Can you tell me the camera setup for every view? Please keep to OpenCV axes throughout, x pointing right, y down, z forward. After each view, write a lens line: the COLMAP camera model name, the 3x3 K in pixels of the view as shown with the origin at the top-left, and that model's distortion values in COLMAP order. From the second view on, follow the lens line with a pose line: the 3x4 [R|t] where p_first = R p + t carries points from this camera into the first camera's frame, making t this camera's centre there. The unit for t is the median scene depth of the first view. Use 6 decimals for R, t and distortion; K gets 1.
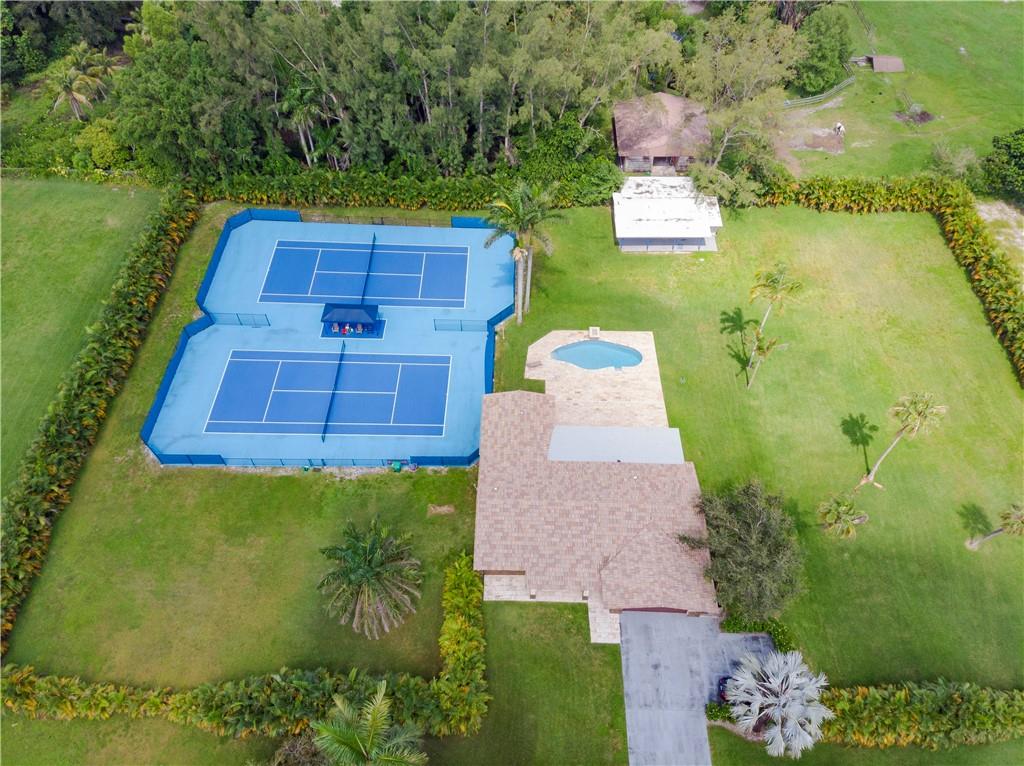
lens RADIAL K [[718.9, 0, 516.5], [0, 718.9, 388.3], [0, 0, 1]] dist [0.229999, -0.245003]
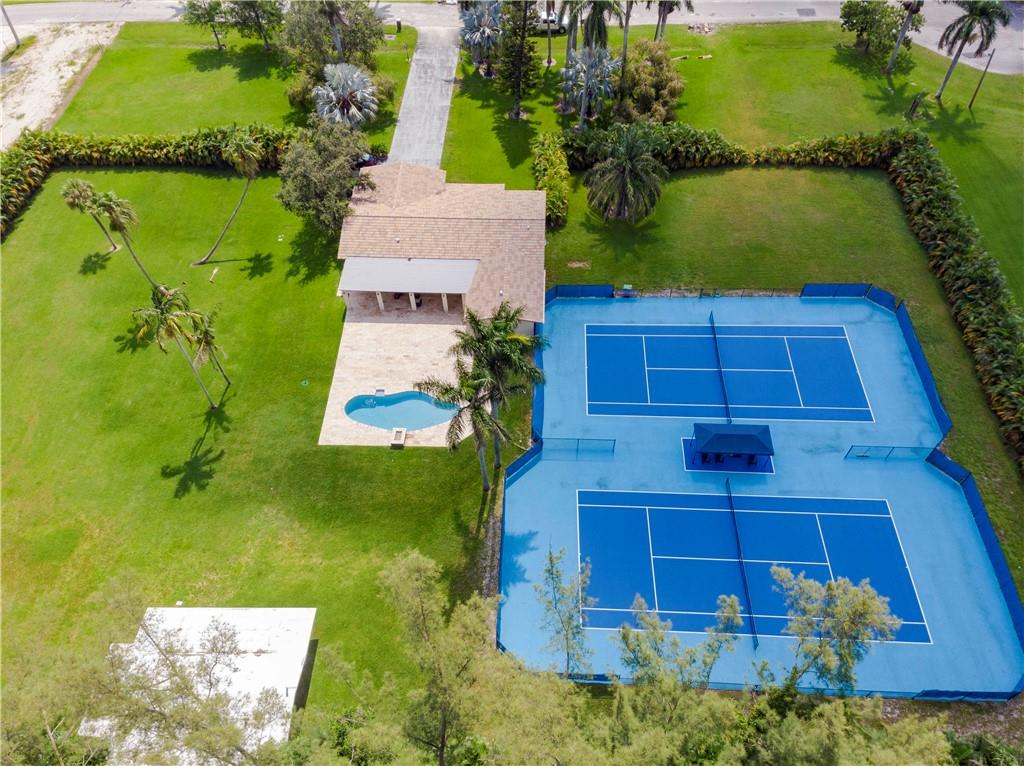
lens RADIAL K [[718.9, 0, 516.5], [0, 718.9, 388.3], [0, 0, 1]] dist [0.229999, -0.245003]
pose [[-0.999750, -0.012333, 0.018634, -0.030028], [0.021138, -0.251408, 0.967650, -0.863378], [-0.007250, 0.967803, 0.251606, 0.835483]]
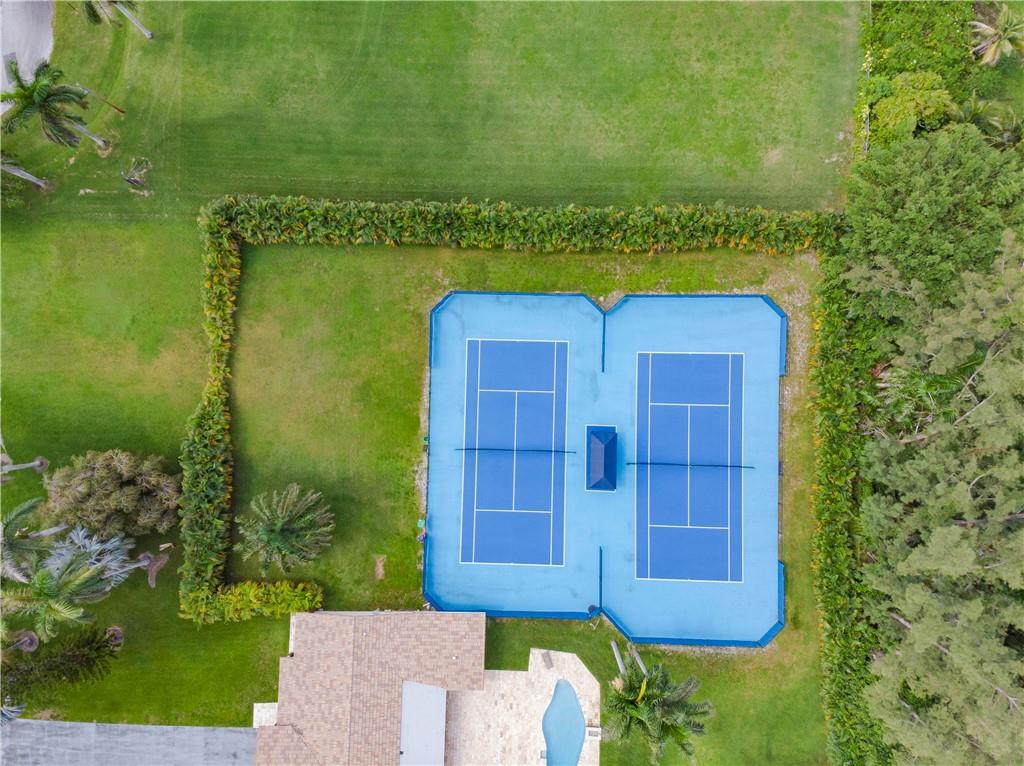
lens RADIAL K [[718.9, 0, 516.5], [0, 718.9, 388.3], [0, 0, 1]] dist [0.229999, -0.245003]
pose [[-0.006268, 0.999688, -0.024187, -0.322461], [-0.781930, 0.010177, 0.623284, -0.637611], [0.623335, 0.022819, 0.781622, 0.232524]]
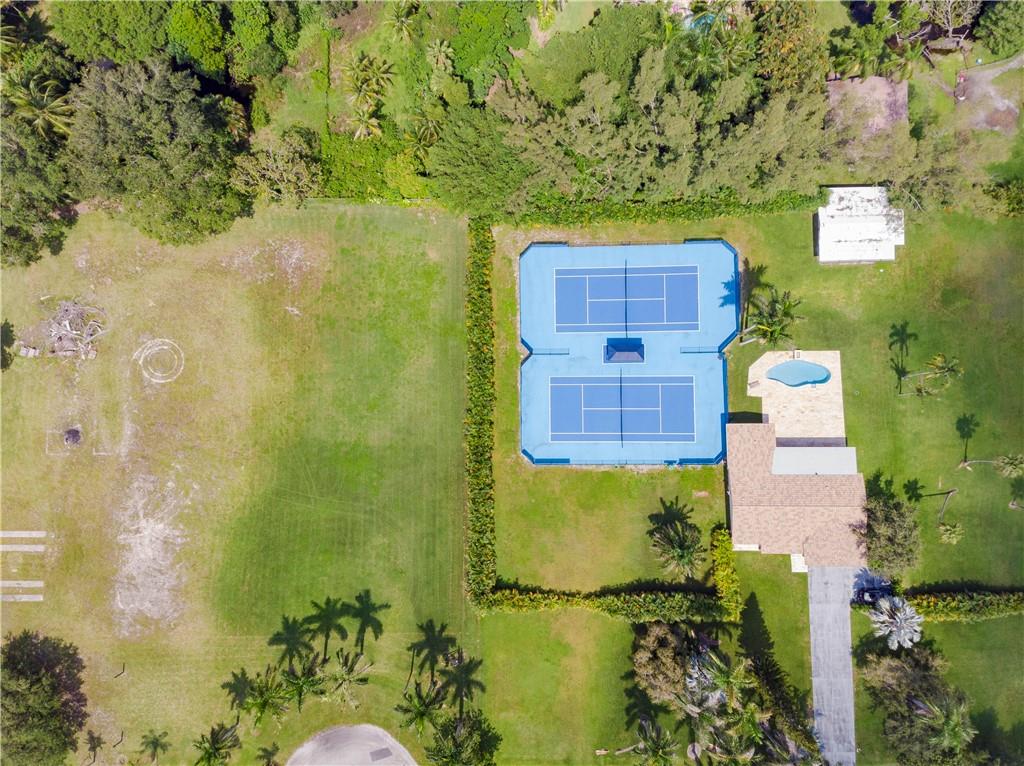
lens RADIAL K [[718.9, 0, 516.5], [0, 718.9, 388.3], [0, 0, 1]] dist [0.229999, -0.245003]
pose [[0.999695, -0.024065, -0.005516, -0.481153], [0.023031, 0.828425, 0.559626, -0.933644], [-0.008898, -0.559582, 0.828727, -0.262833]]
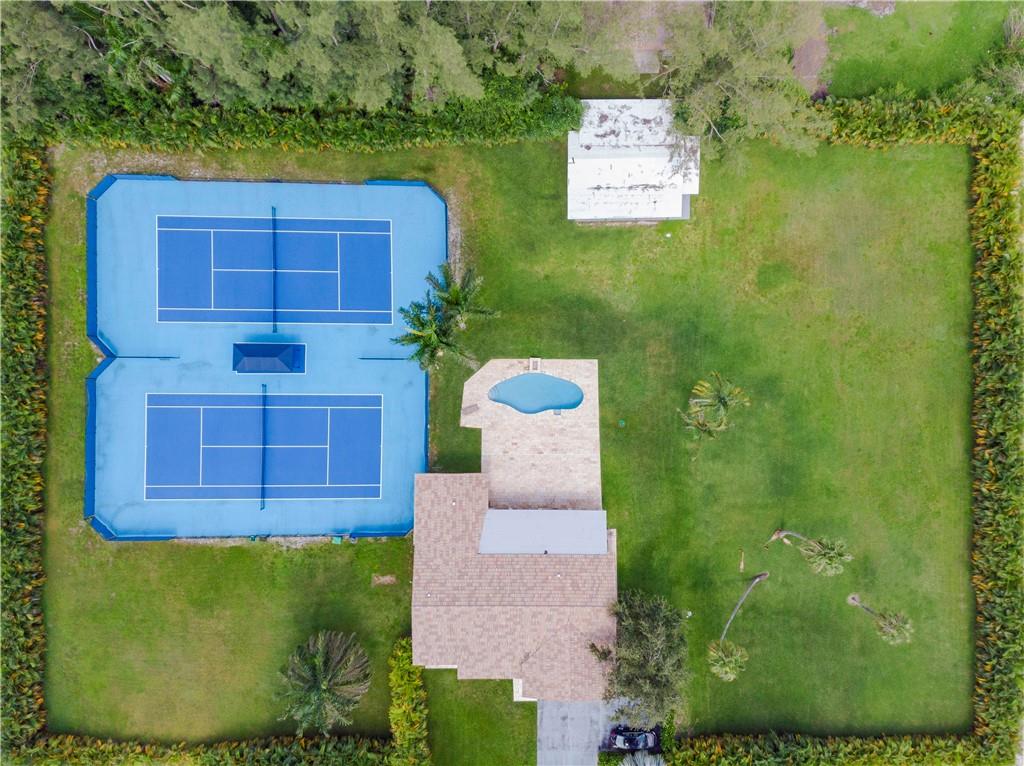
lens RADIAL K [[718.9, 0, 516.5], [0, 718.9, 388.3], [0, 0, 1]] dist [0.229999, -0.245003]
pose [[0.999822, -0.013378, -0.013306, 0.105812], [0.018713, 0.793398, 0.608415, -0.676333], [0.002417, -0.608556, 0.793507, 0.272087]]
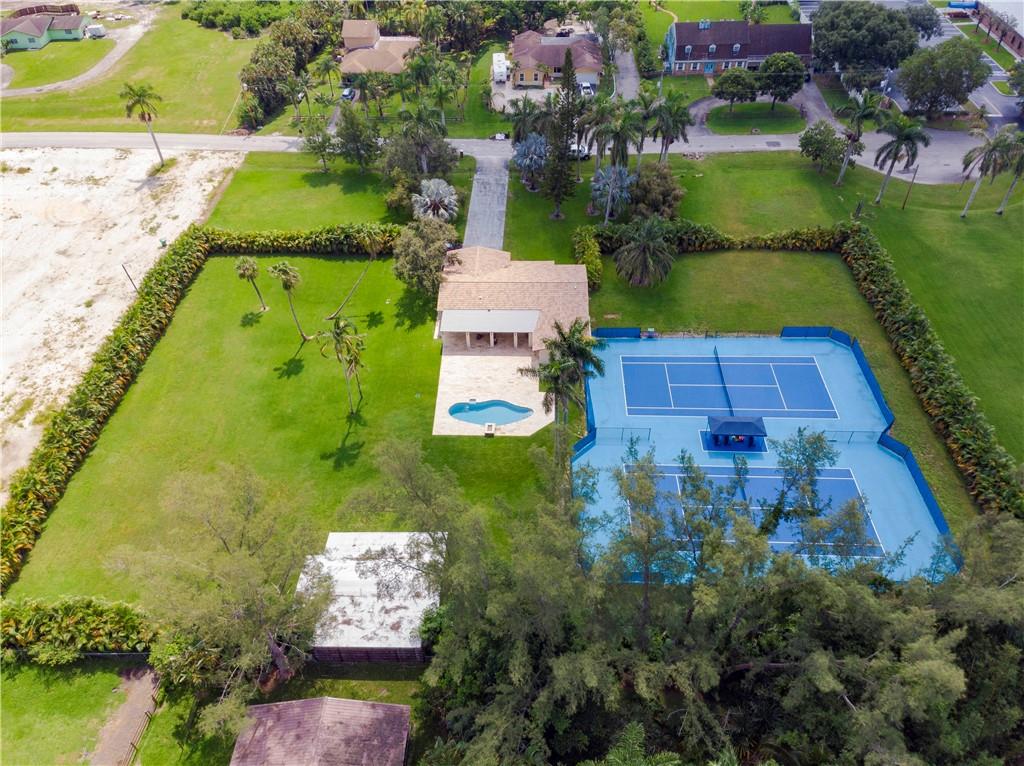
lens RADIAL K [[718.9, 0, 516.5], [0, 718.9, 388.3], [0, 0, 1]] dist [0.229999, -0.245003]
pose [[-0.999911, -0.006809, 0.011436, 0.065339], [0.012056, -0.099392, 0.994975, -1.187257], [-0.005638, 0.995025, 0.099465, 0.922194]]
